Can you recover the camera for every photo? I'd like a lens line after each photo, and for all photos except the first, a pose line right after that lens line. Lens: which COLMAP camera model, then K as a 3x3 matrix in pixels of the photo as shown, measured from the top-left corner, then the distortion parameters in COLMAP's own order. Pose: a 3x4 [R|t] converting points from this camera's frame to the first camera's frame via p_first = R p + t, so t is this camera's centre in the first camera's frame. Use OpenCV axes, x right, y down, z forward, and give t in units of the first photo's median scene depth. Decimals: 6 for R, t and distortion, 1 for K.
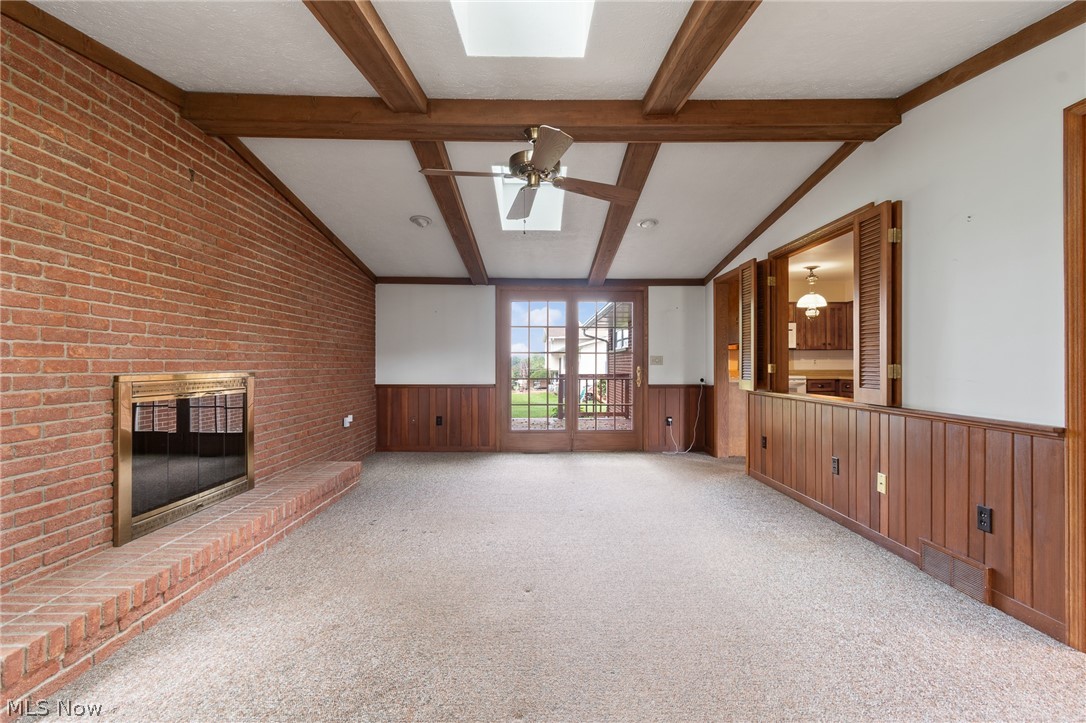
lens RADIAL K [[481.3, 0, 538.7], [0, 481.3, 365.7], [0, 0, 1]] dist [0.000697, -0.000062]
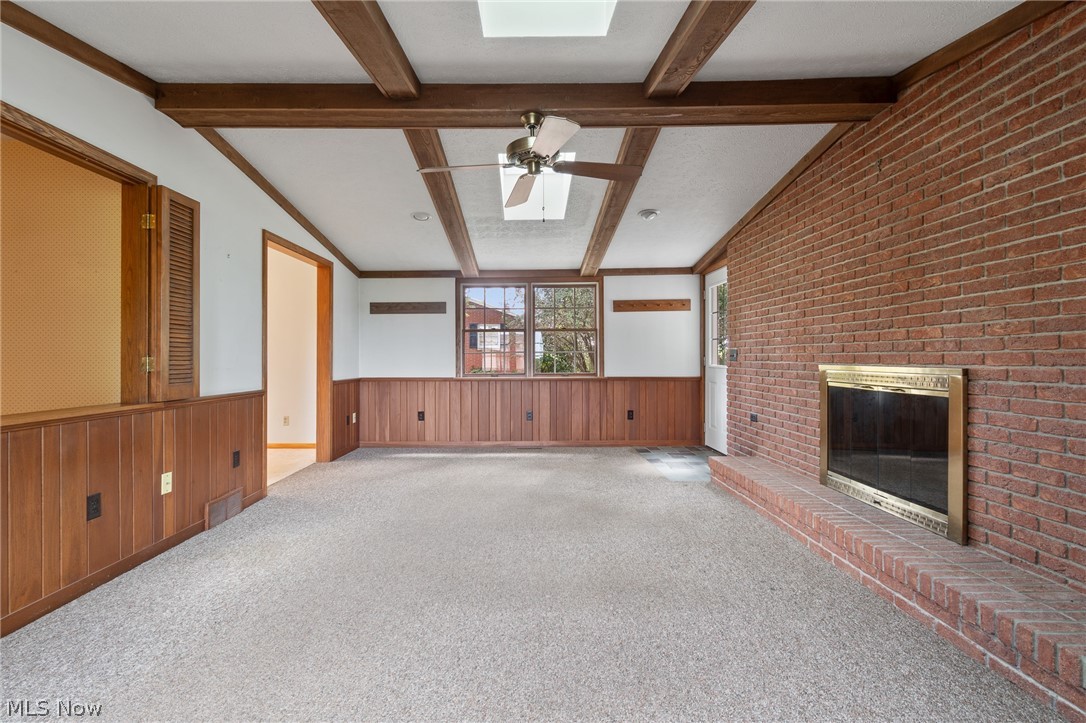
lens RADIAL K [[487.1, 0, 520.7], [0, 487.1, 359.2], [0, 0, 1]] dist [-0.000012, -0.000085]
pose [[-0.999926, 0.000974, 0.012102, 0.003579], [0.001055, 0.999977, 0.006656, -0.004763], [-0.012095, 0.006668, -0.999905, 1.729068]]
